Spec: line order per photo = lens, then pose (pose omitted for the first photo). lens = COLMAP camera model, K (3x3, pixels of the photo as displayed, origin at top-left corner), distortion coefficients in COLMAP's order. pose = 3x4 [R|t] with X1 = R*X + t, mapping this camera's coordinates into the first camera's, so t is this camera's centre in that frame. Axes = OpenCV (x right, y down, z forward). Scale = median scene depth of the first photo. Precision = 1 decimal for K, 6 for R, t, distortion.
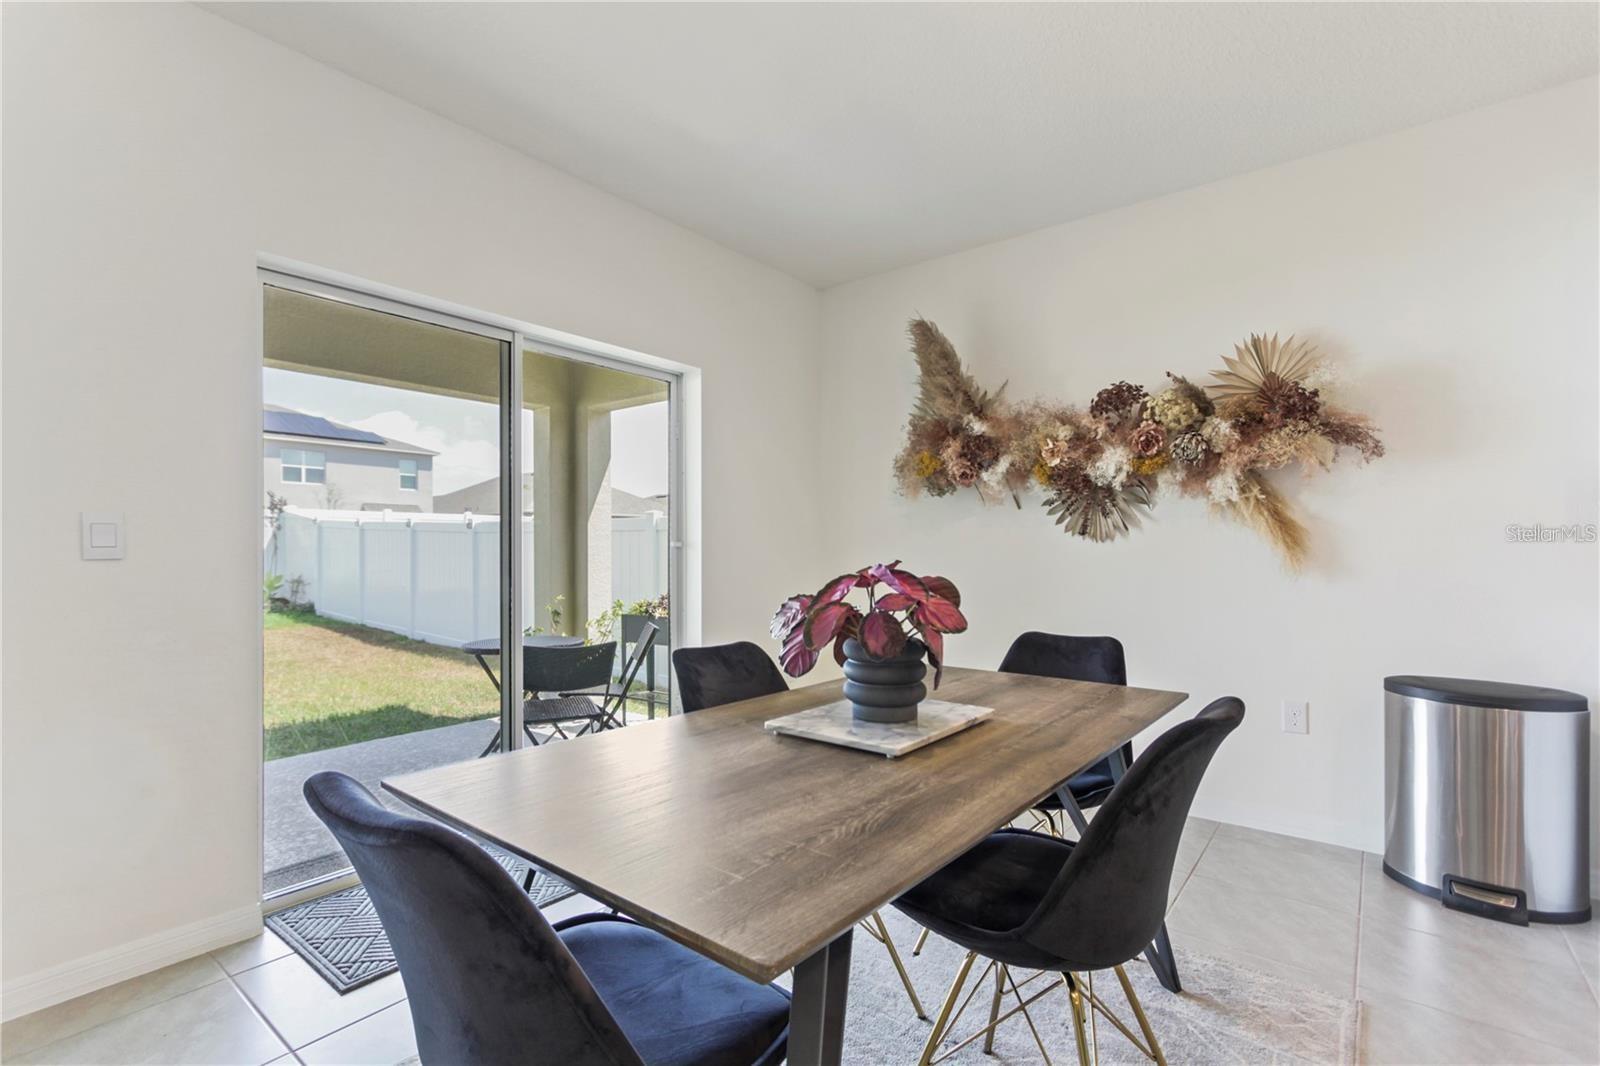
lens RADIAL K [[742.0, 0, 778.8], [0, 742.0, 547.3], [0, 0, 1]] dist [0.003130, 0.001831]
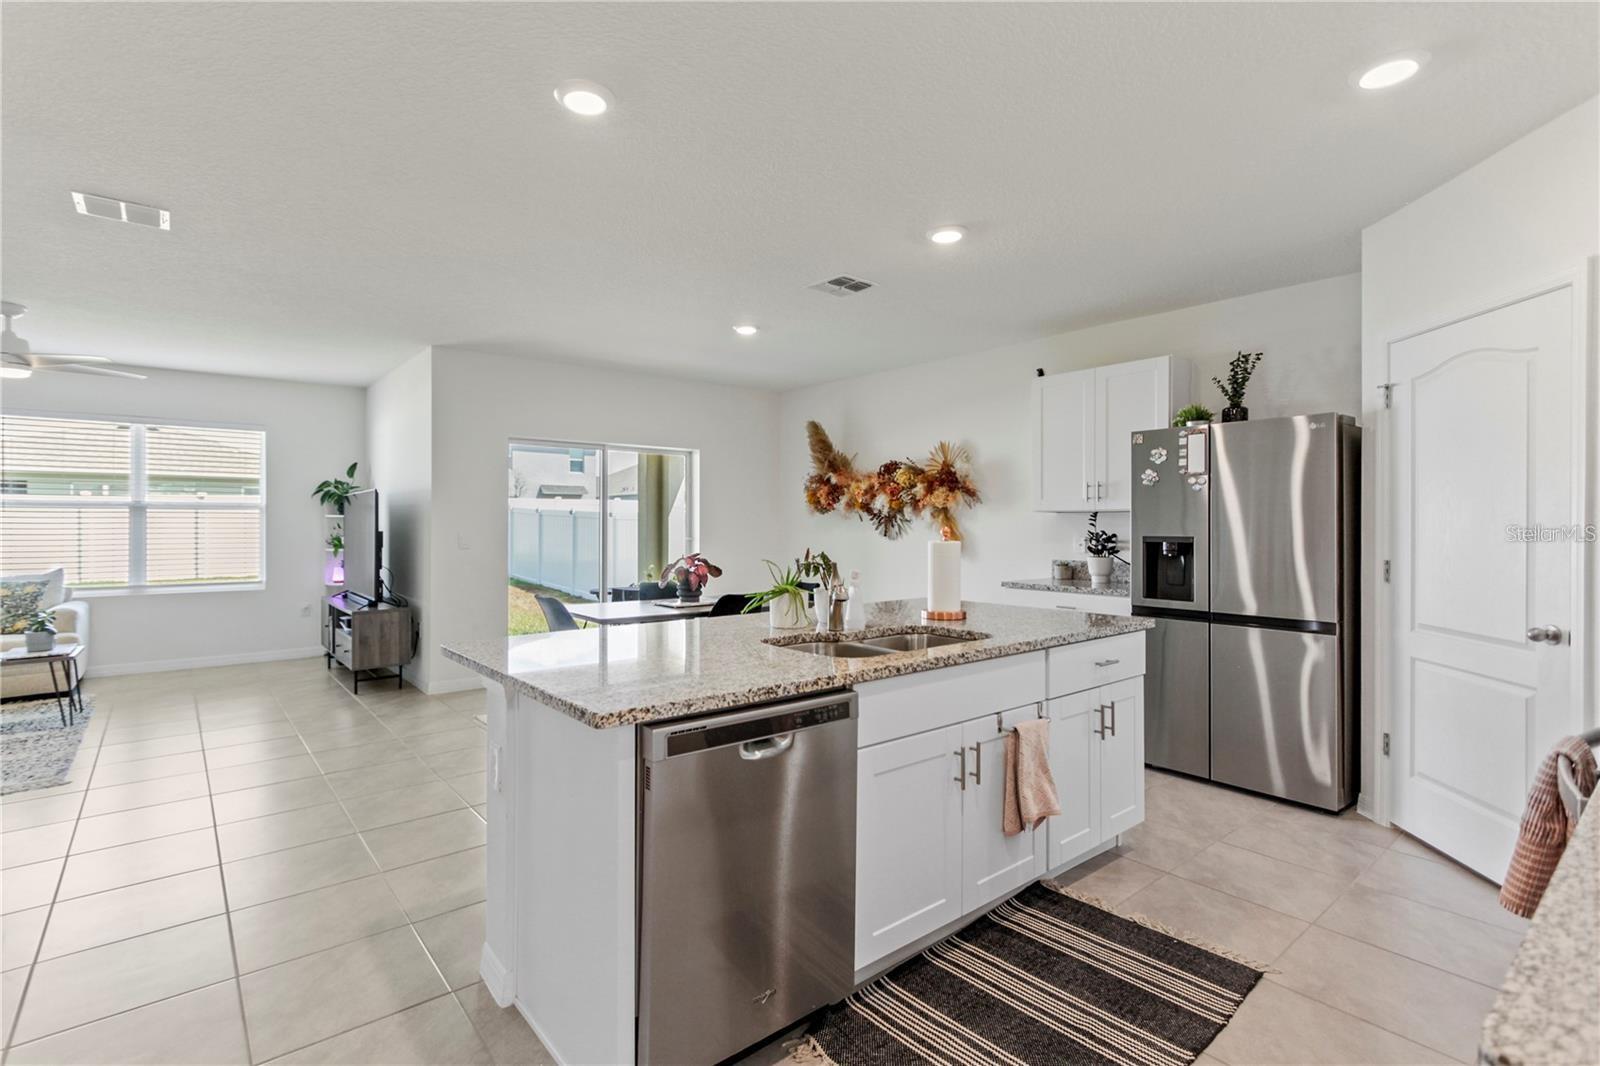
lens RADIAL K [[742.0, 0, 781.8], [0, 742.0, 528.1], [0, 0, 1]] dist [0.003130, 0.001831]
pose [[0.981053, 0.006960, -0.193613, 0.562973], [-0.005447, 0.999950, 0.008342, -0.056706], [0.193661, -0.007129, 0.981043, -1.022000]]
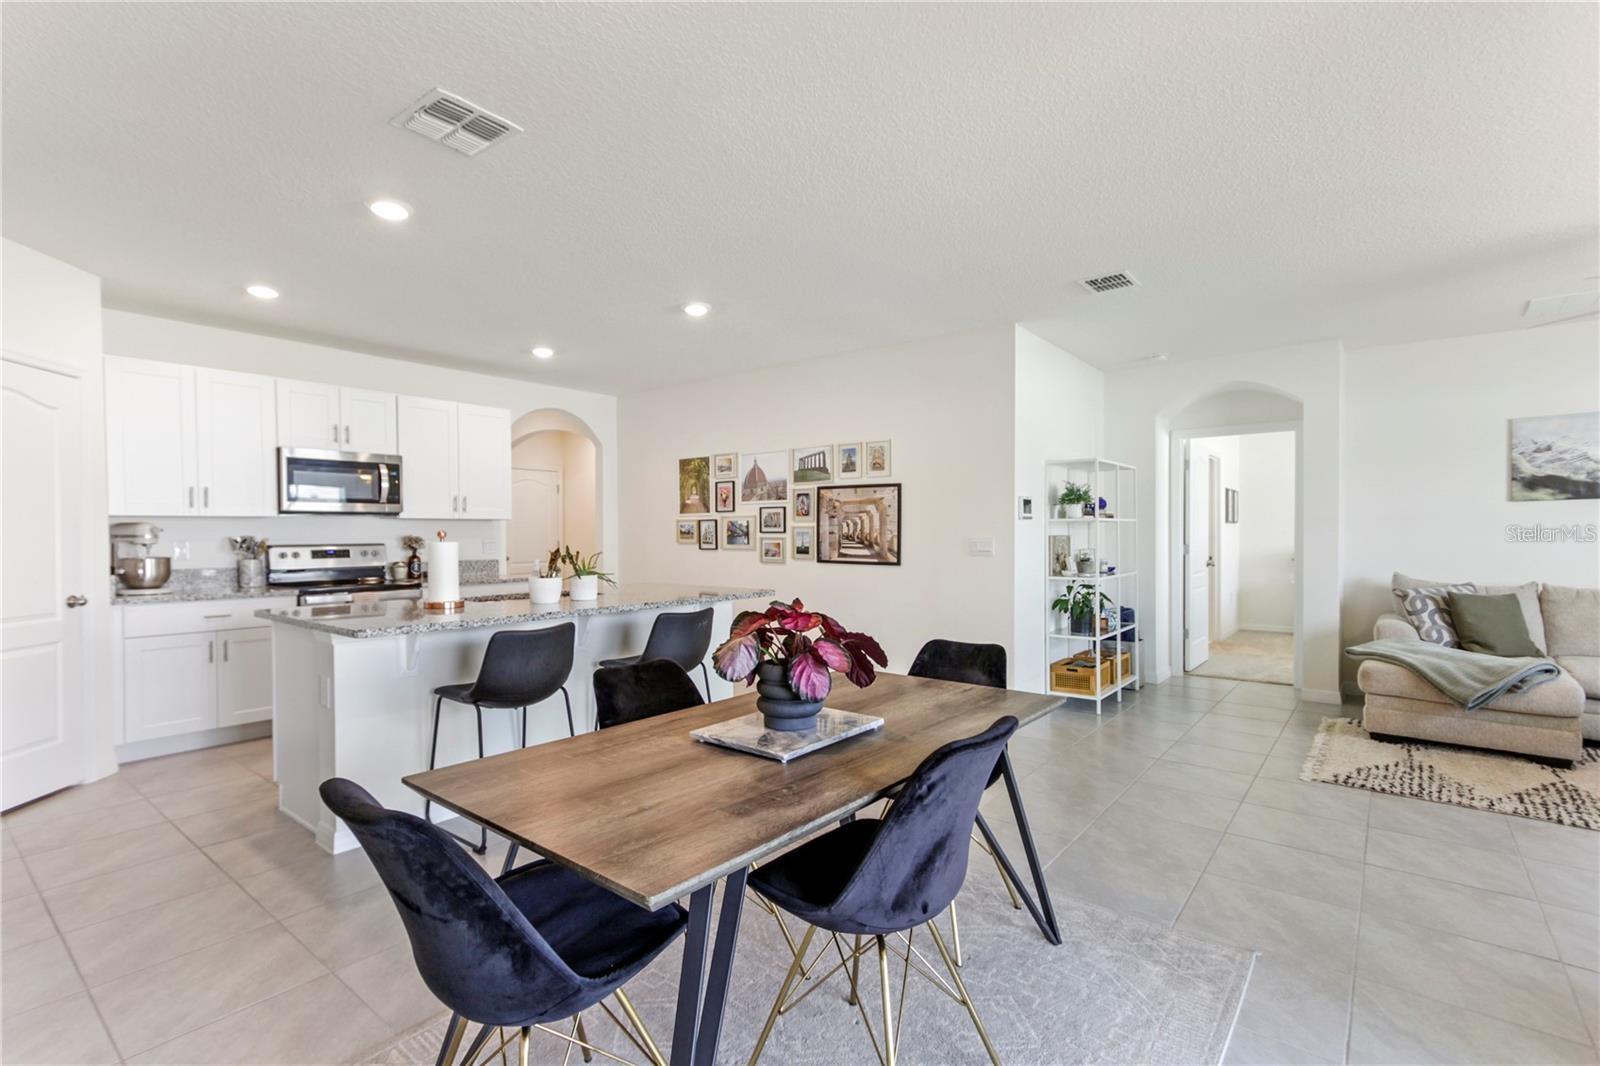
lens RADIAL K [[742.0, 0, 779.8], [0, 742.0, 537.8], [0, 0, 1]] dist [0.003130, 0.001831]
pose [[-0.999945, 0.006368, 0.008355, 0.067942], [0.006411, 0.999966, 0.005094, -0.043901], [-0.008323, 0.005147, -0.999952, 1.058850]]
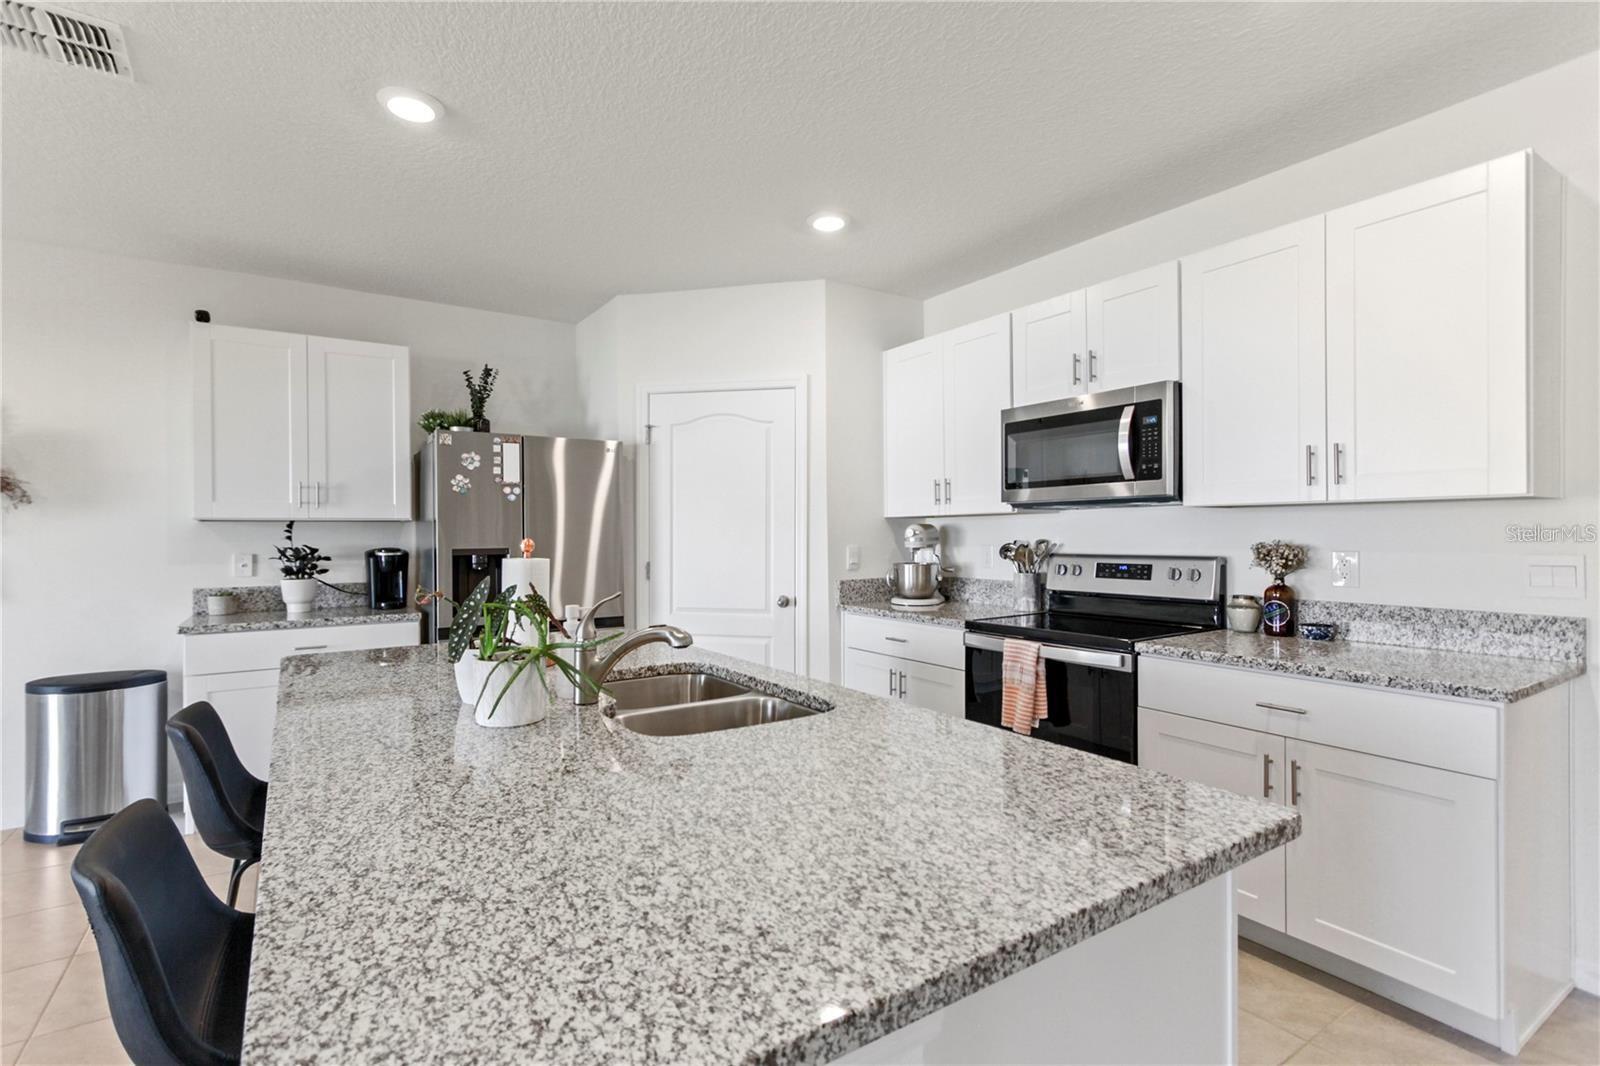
lens RADIAL K [[742.0, 0, 772.6], [0, 742.0, 532.0], [0, 0, 1]] dist [0.003130, 0.001831]
pose [[0.304051, 0.002725, 0.952652, 0.004378], [0.003714, 0.999985, -0.004046, -0.055475], [-0.952648, 0.004768, 0.304037, -0.469838]]
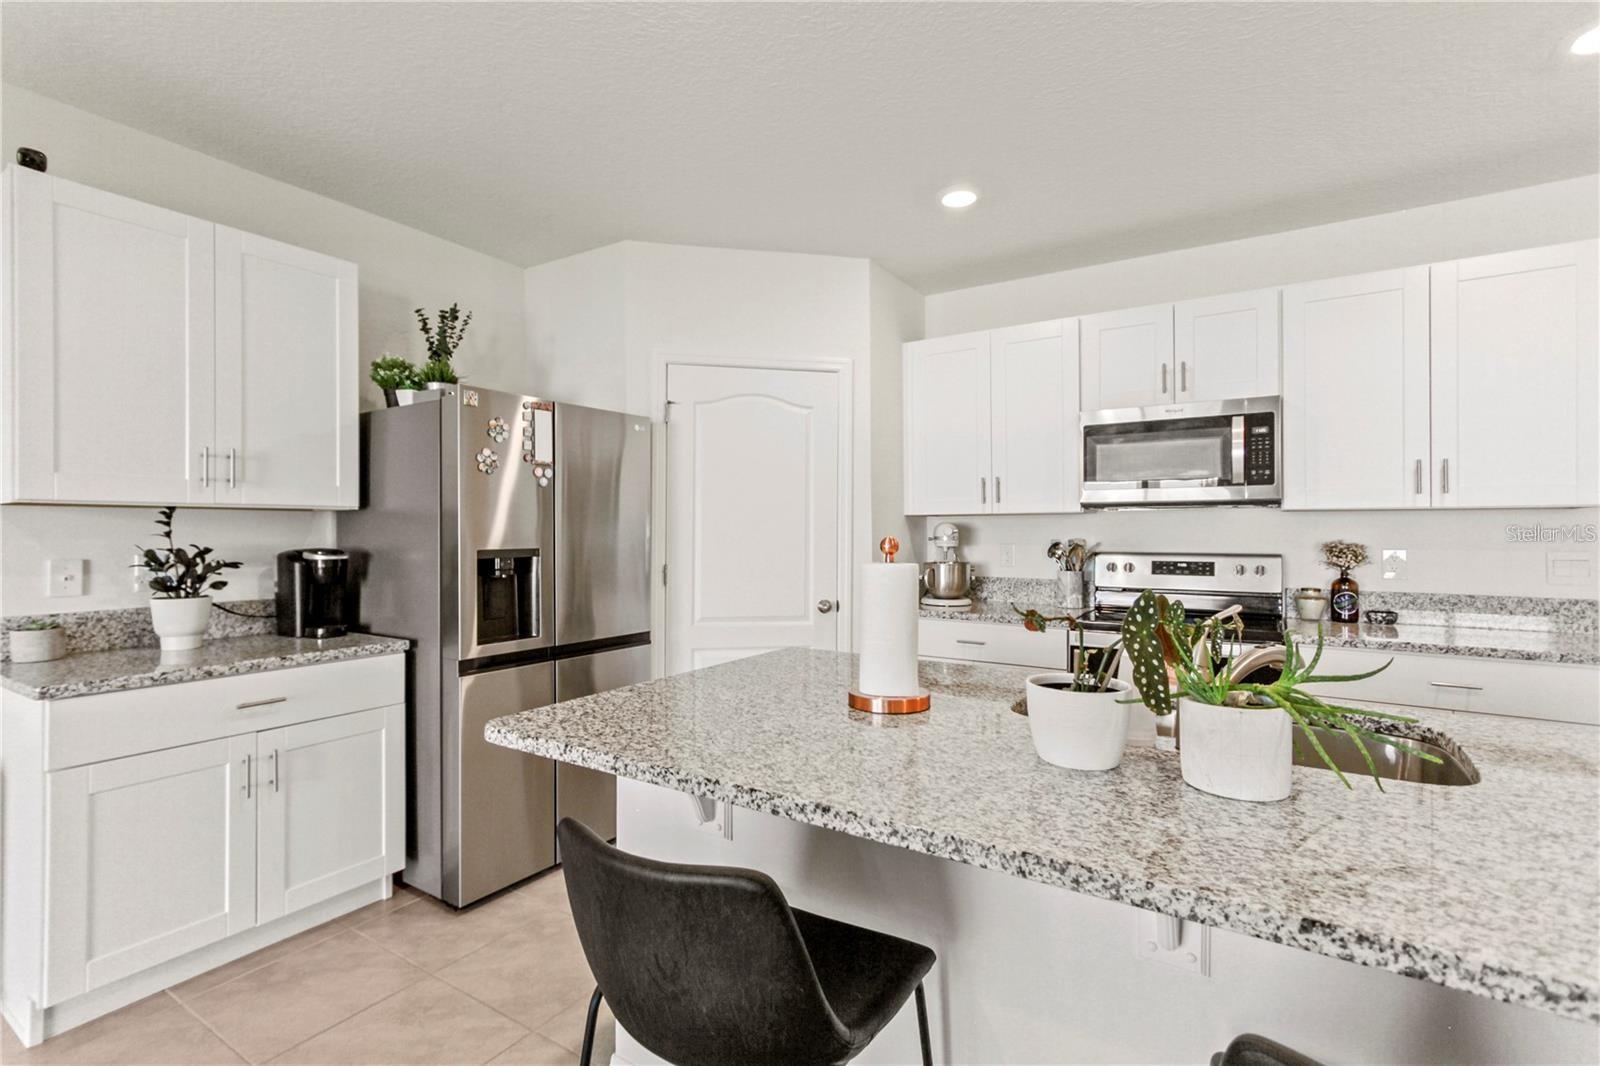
lens RADIAL K [[742.0, 0, 773.9], [0, 742.0, 526.4], [0, 0, 1]] dist [0.003130, 0.001831]
pose [[-0.098666, 0.008392, 0.995085, 0.081197], [-0.001866, 0.999961, -0.008618, -0.055460], [-0.995119, -0.002707, -0.098646, 0.083440]]
